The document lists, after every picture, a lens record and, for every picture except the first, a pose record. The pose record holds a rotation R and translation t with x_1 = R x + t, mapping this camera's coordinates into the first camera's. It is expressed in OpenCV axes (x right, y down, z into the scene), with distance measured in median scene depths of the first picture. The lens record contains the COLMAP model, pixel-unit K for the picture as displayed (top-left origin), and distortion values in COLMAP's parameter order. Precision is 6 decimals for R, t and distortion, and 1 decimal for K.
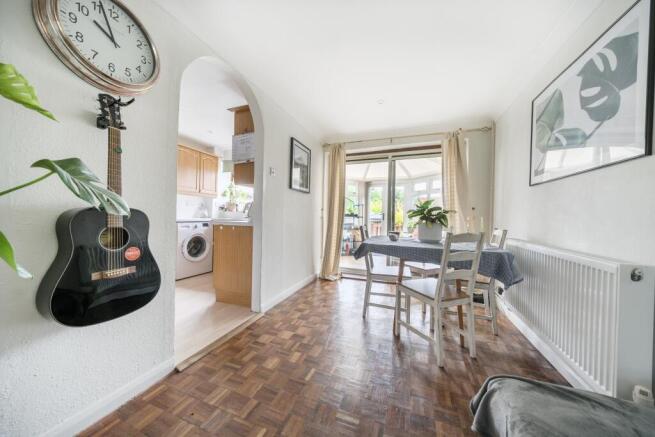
lens RADIAL K [[222.2, 0, 324.8], [0, 222.2, 219.1], [0, 0, 1]] dist [-0.012839, -0.000050]
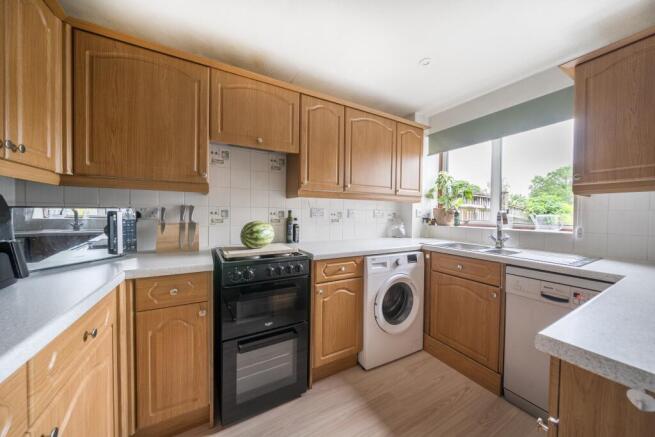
lens RADIAL K [[222.2, 0, 324.8], [0, 222.2, 219.1], [0, 0, 1]] dist [-0.012839, -0.000050]
pose [[0.772740, 0.002027, -0.634719, -0.324393], [0.001257, 0.999988, 0.004724, -0.056753], [0.634721, -0.004448, 0.772728, 0.423849]]
